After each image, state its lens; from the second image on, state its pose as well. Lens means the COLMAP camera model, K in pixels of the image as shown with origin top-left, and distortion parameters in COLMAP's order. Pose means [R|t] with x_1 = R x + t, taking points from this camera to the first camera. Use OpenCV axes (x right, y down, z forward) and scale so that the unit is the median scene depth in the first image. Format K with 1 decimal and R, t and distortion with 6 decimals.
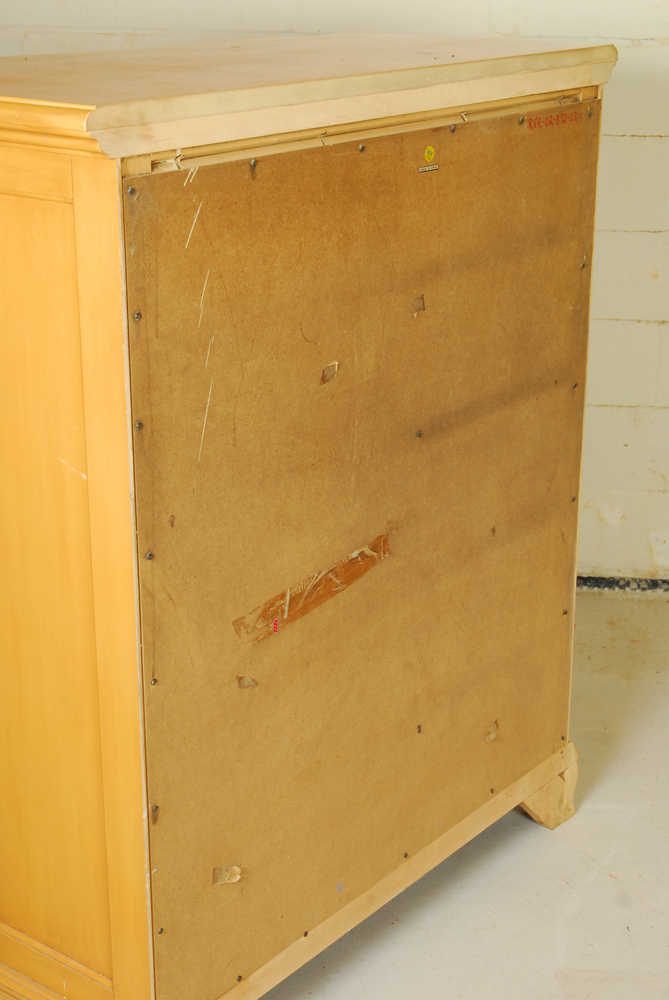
lens RADIAL K [[1696.3, 0, 334.5], [0, 1696.3, 500.0], [0, 0, 1]] dist [0.009759, 0.040217]
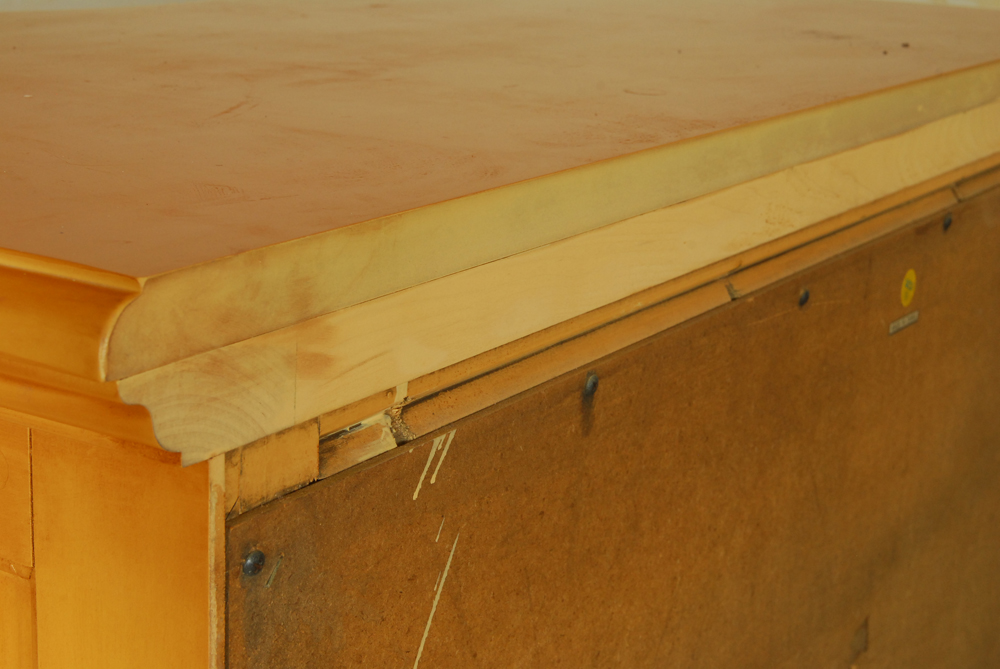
lens RADIAL K [[2006.4, 0, 500.0], [0, 2006.4, 334.5], [0, 0, 1]] dist [-0.017348, -0.160837]
pose [[0.994192, 0.008349, 0.107297, -0.106724], [0.000880, 0.996322, -0.085683, -0.176122], [-0.107618, 0.085280, 0.990528, 0.623135]]
